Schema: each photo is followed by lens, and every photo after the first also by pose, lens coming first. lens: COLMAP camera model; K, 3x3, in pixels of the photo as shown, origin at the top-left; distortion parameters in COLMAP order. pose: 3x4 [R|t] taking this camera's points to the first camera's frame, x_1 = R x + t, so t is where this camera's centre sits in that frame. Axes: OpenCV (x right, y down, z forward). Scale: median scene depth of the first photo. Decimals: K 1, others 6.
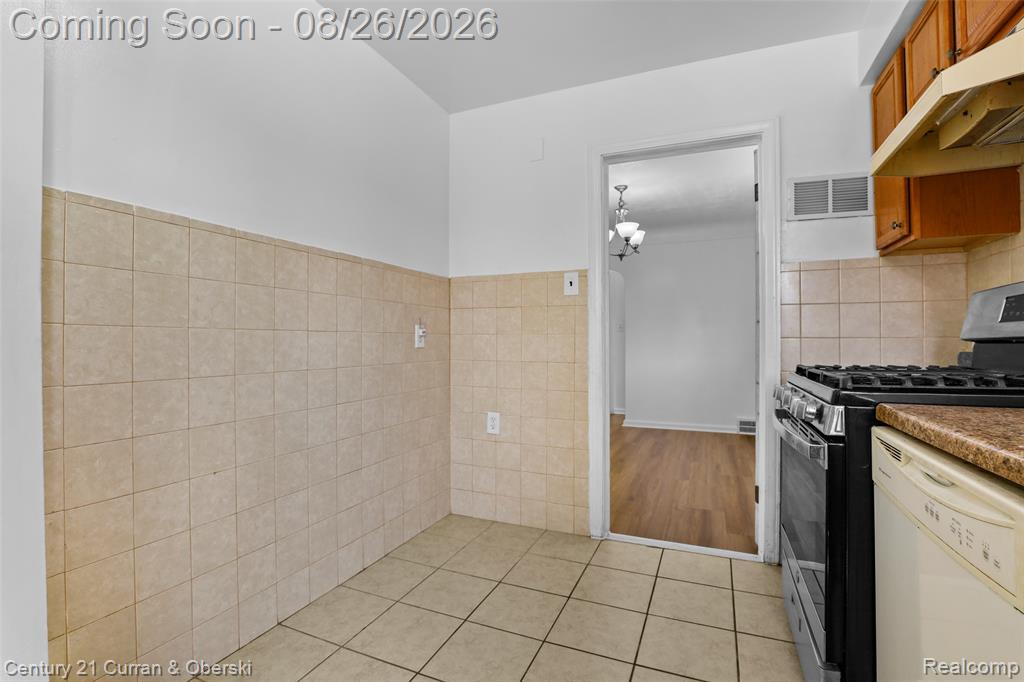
lens RADIAL K [[475.6, 0, 516.4], [0, 475.6, 339.9], [0, 0, 1]] dist [-0.028791, 0.000784]
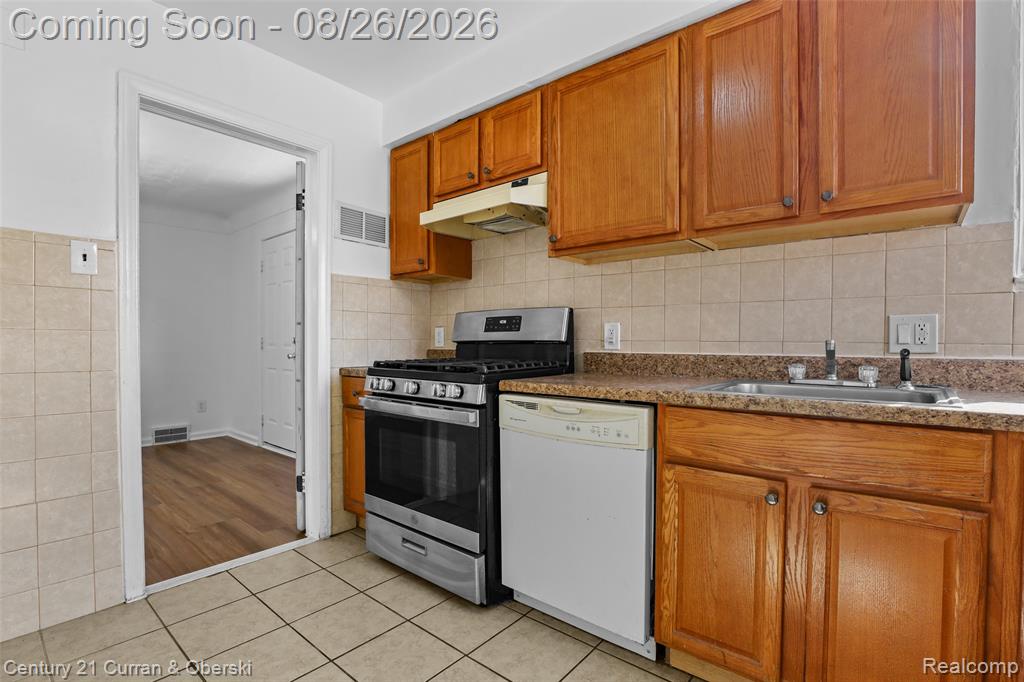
lens RADIAL K [[484.6, 0, 513.2], [0, 484.6, 347.5], [0, 0, 1]] dist [-0.003809, 0.000045]
pose [[0.307114, -0.007839, 0.951640, -0.391912], [-0.010088, 0.999883, 0.011492, -0.000808], [-0.951619, -0.013129, 0.306999, 0.197933]]
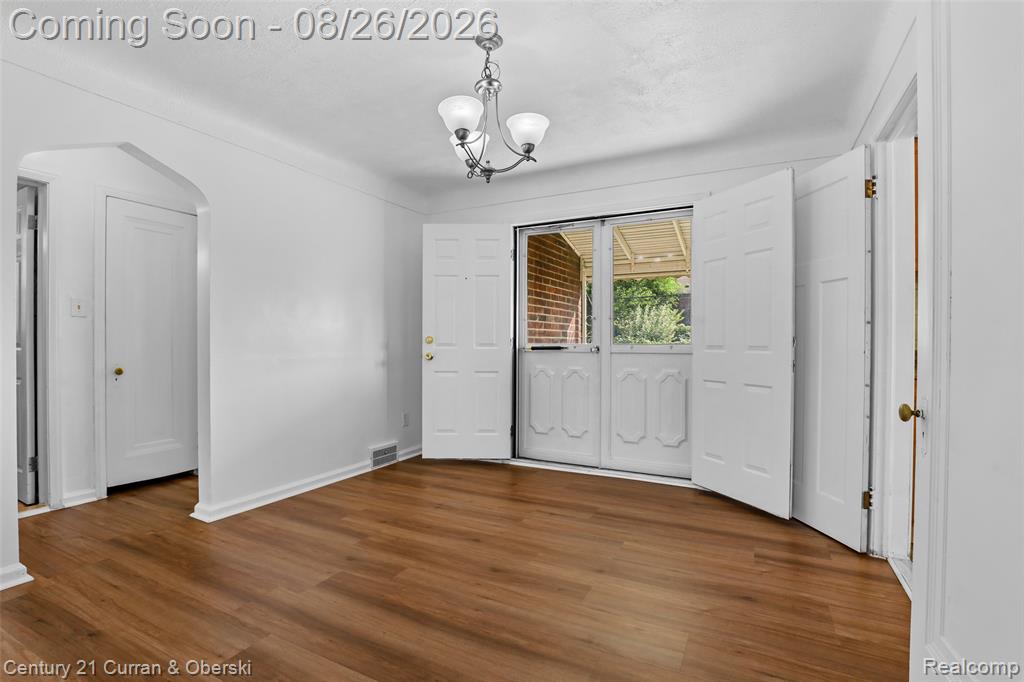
lens RADIAL K [[475.6, 0, 516.4], [0, 475.6, 339.9], [0, 0, 1]] dist [-0.028791, 0.000784]
pose [[0.070040, 0.002565, 0.997541, -0.499510], [-0.008132, 0.999965, -0.002000, 0.005227], [-0.997511, -0.007972, 0.070058, 1.636992]]
